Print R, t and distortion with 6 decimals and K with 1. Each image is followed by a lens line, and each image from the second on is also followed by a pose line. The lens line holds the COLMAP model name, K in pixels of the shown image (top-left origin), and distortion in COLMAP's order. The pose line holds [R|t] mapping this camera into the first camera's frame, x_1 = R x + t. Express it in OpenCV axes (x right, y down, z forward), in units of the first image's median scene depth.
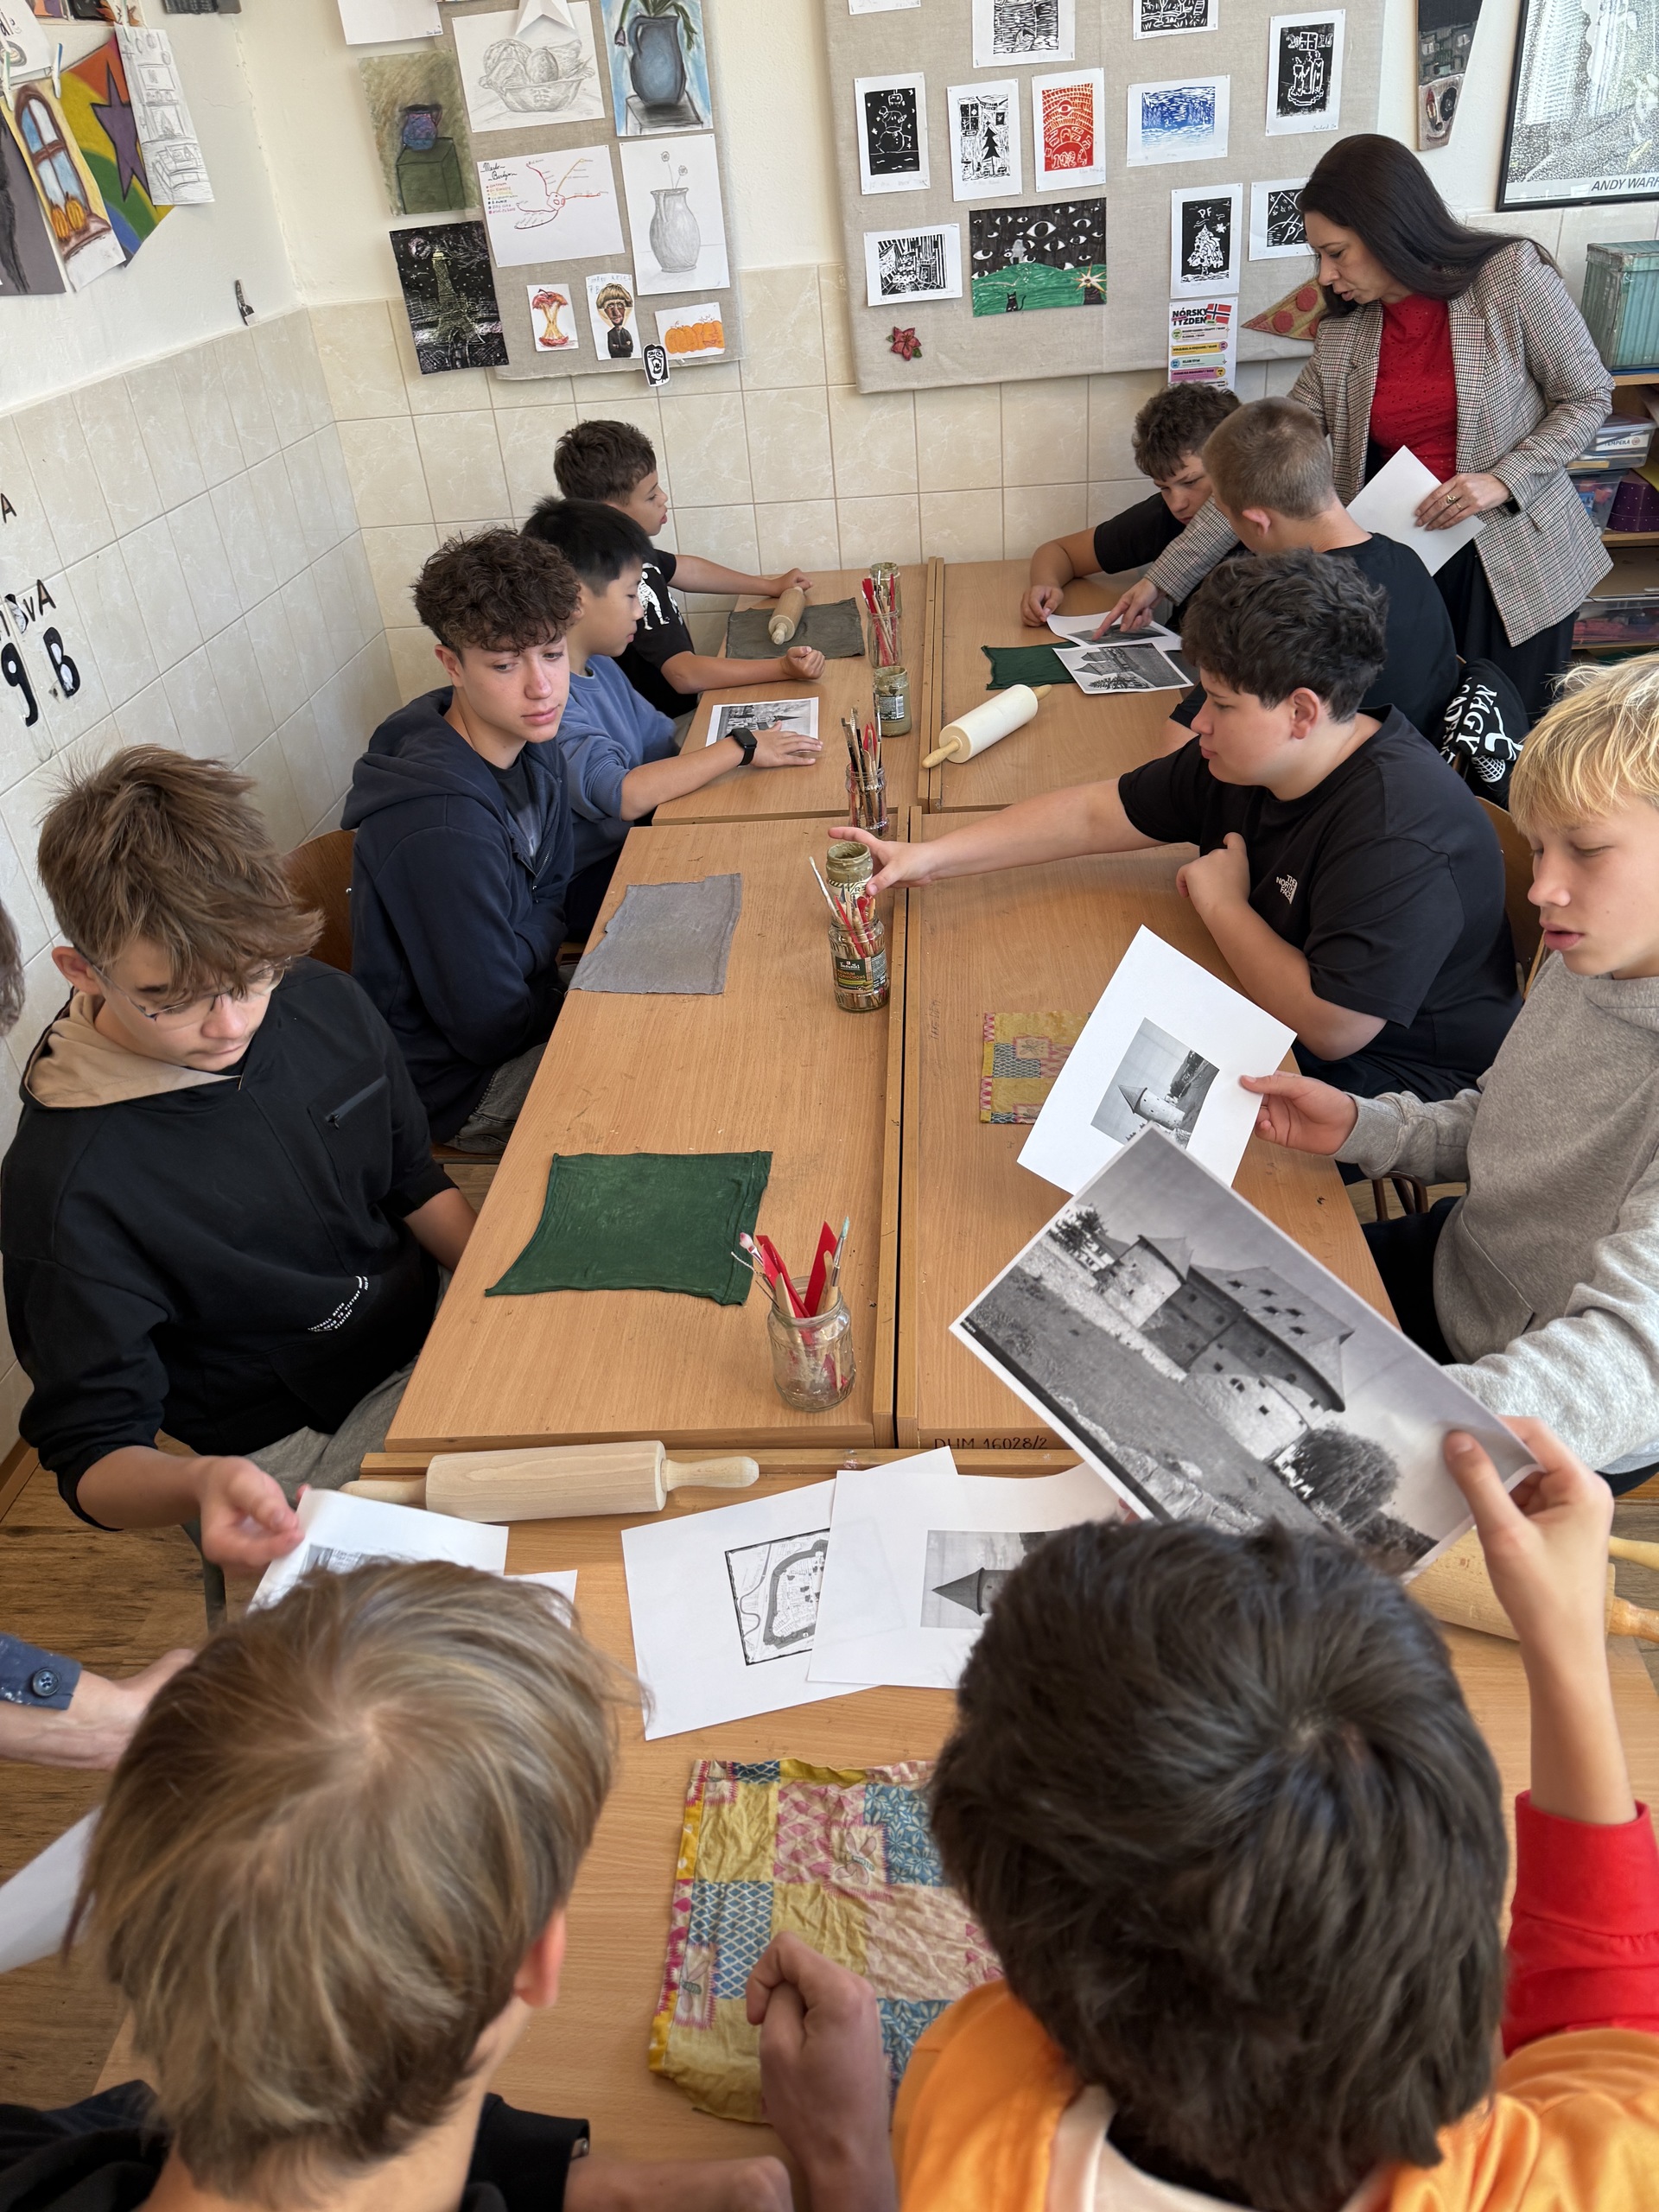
lens RADIAL K [[1544.5, 0, 837.2], [0, 1544.5, 1109.1], [0, 0, 1]] dist [-0.020930, 0.003121]
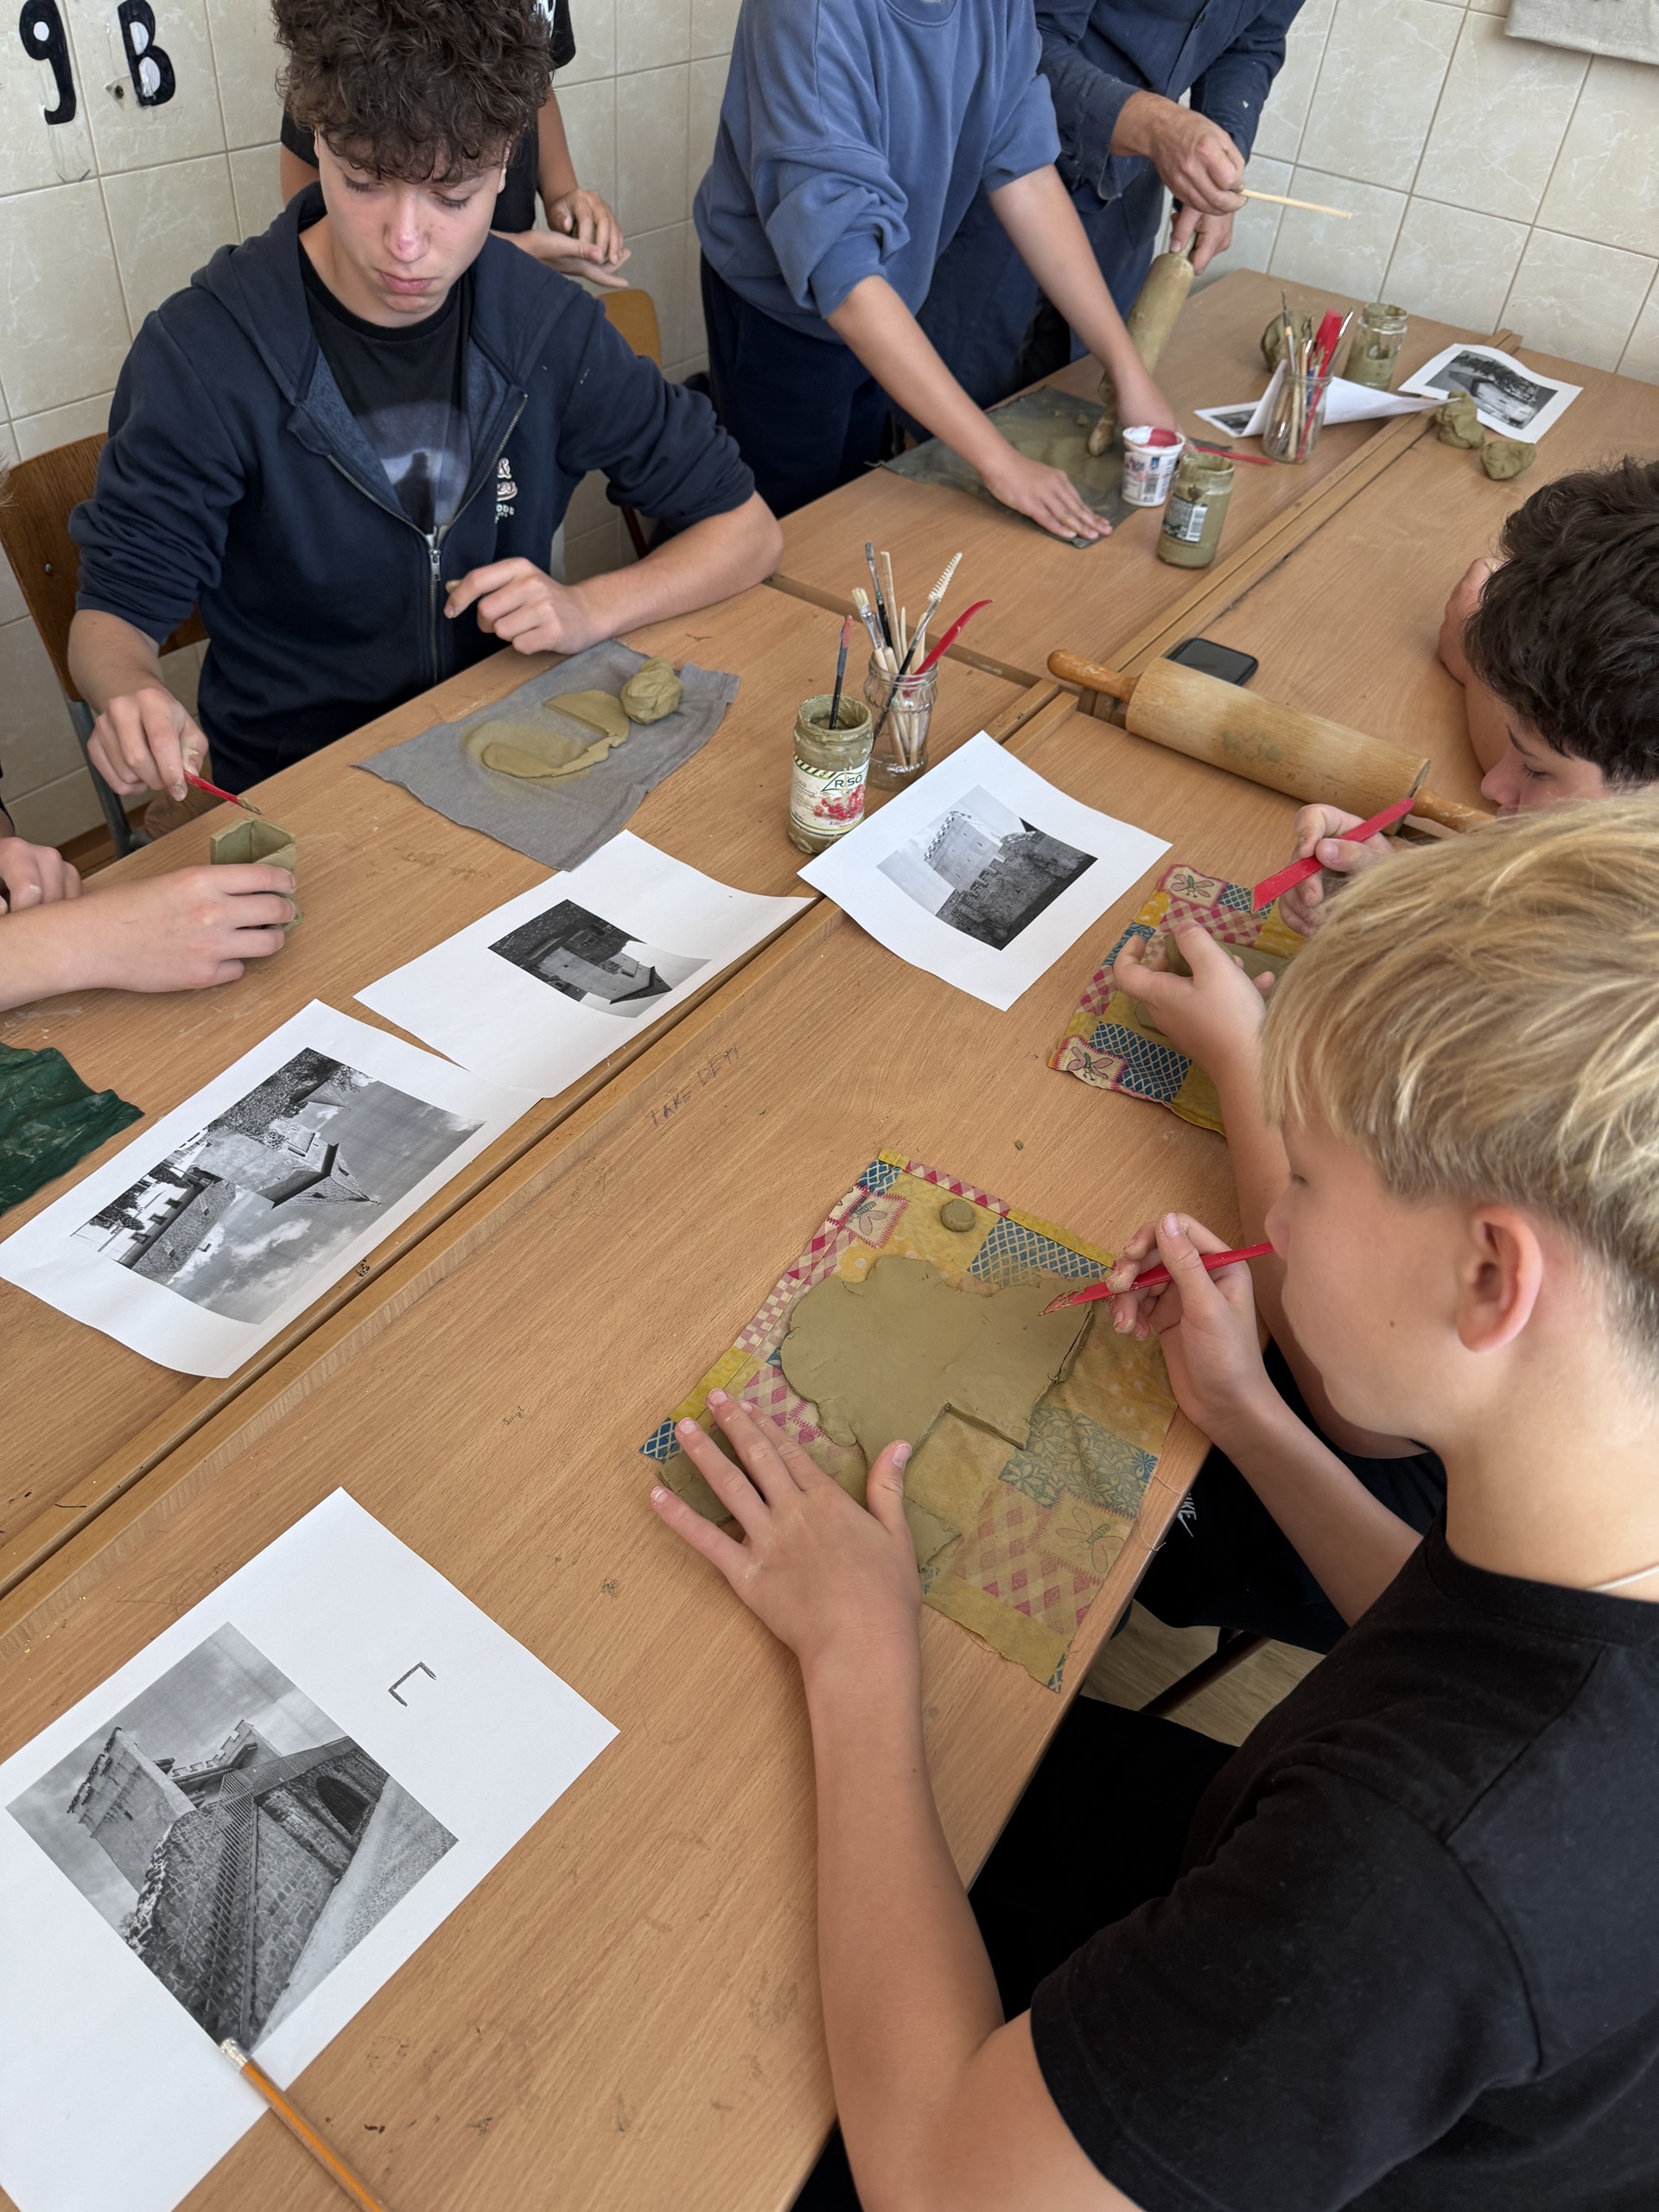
lens RADIAL K [[1544.5, 0, 832.1], [0, 1544.5, 1110.6], [0, 0, 1]] dist [-0.020930, 0.003121]
pose [[0.854915, 0.456266, -0.246863, 0.149657], [-0.401856, 0.883400, 0.241075, -0.119460], [0.328073, -0.106896, 0.938585, 0.287720]]
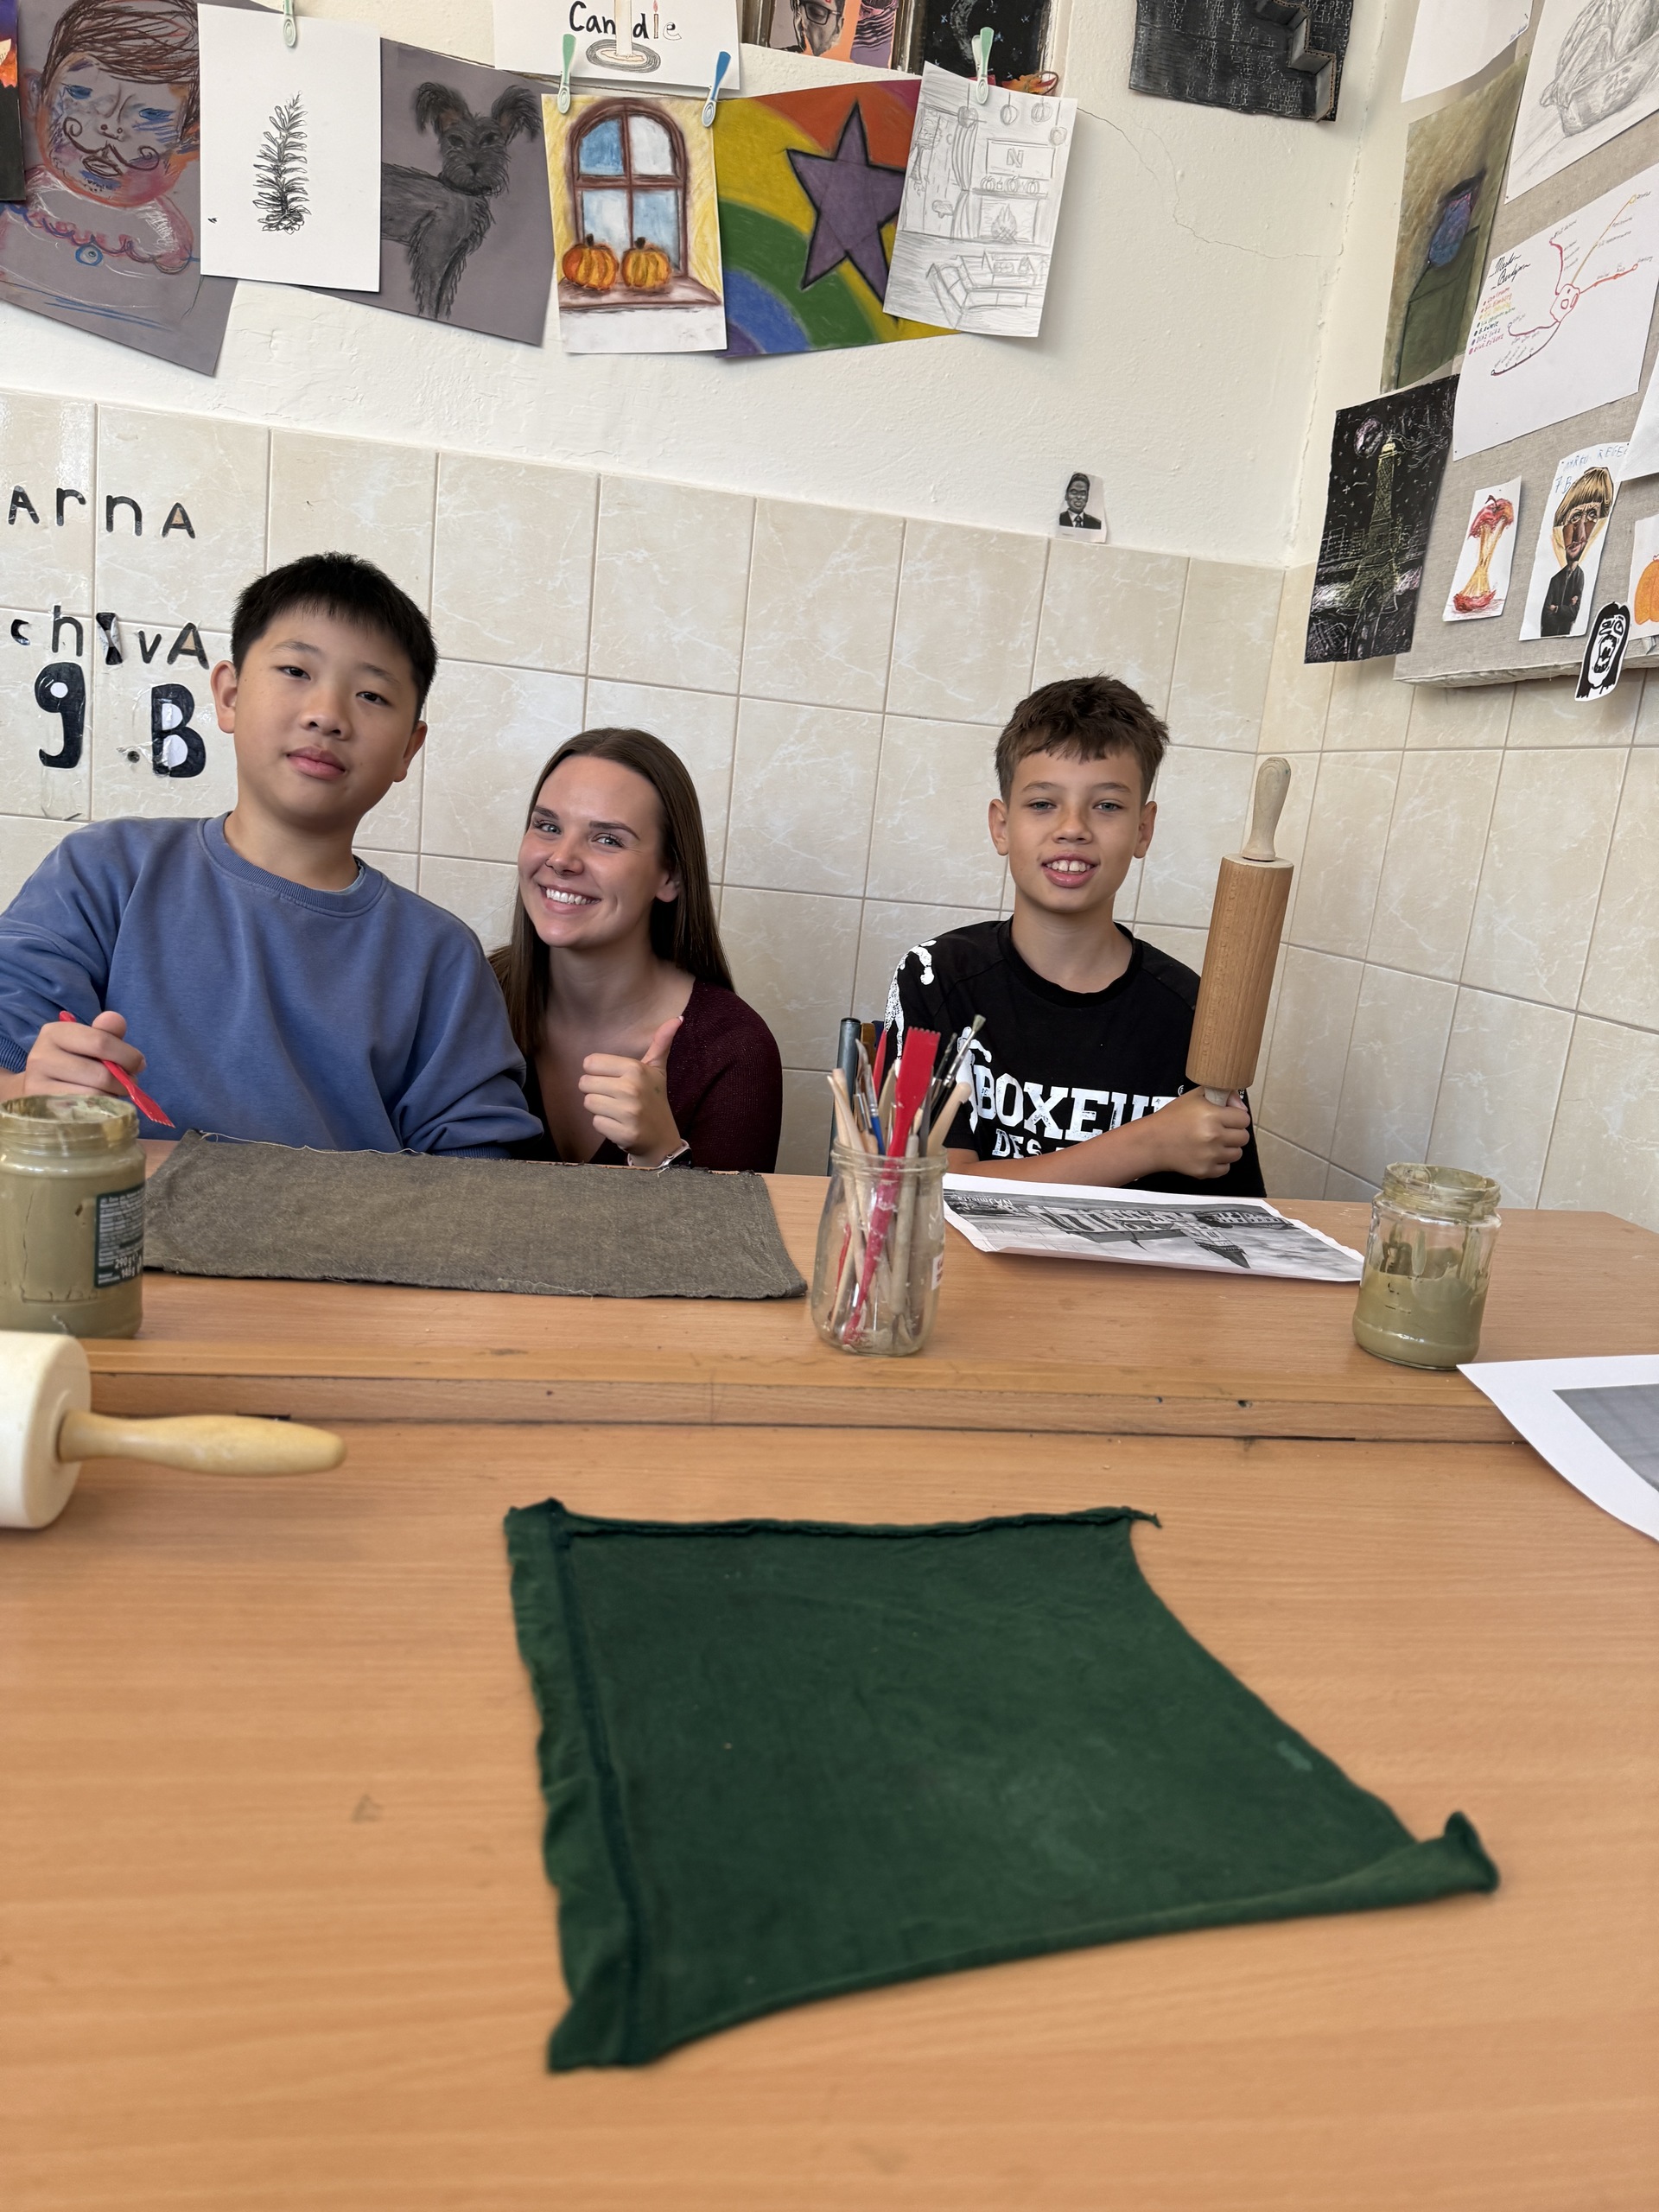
lens RADIAL K [[1544.5, 0, 822.6], [0, 1544.5, 1118.3], [0, 0, 1]] dist [-0.020930, 0.003121]
pose [[0.238582, 0.300870, -0.923339, 0.248915], [-0.633272, 0.769029, 0.086957, -0.323711], [0.736238, 0.563978, 0.374009, 0.833280]]
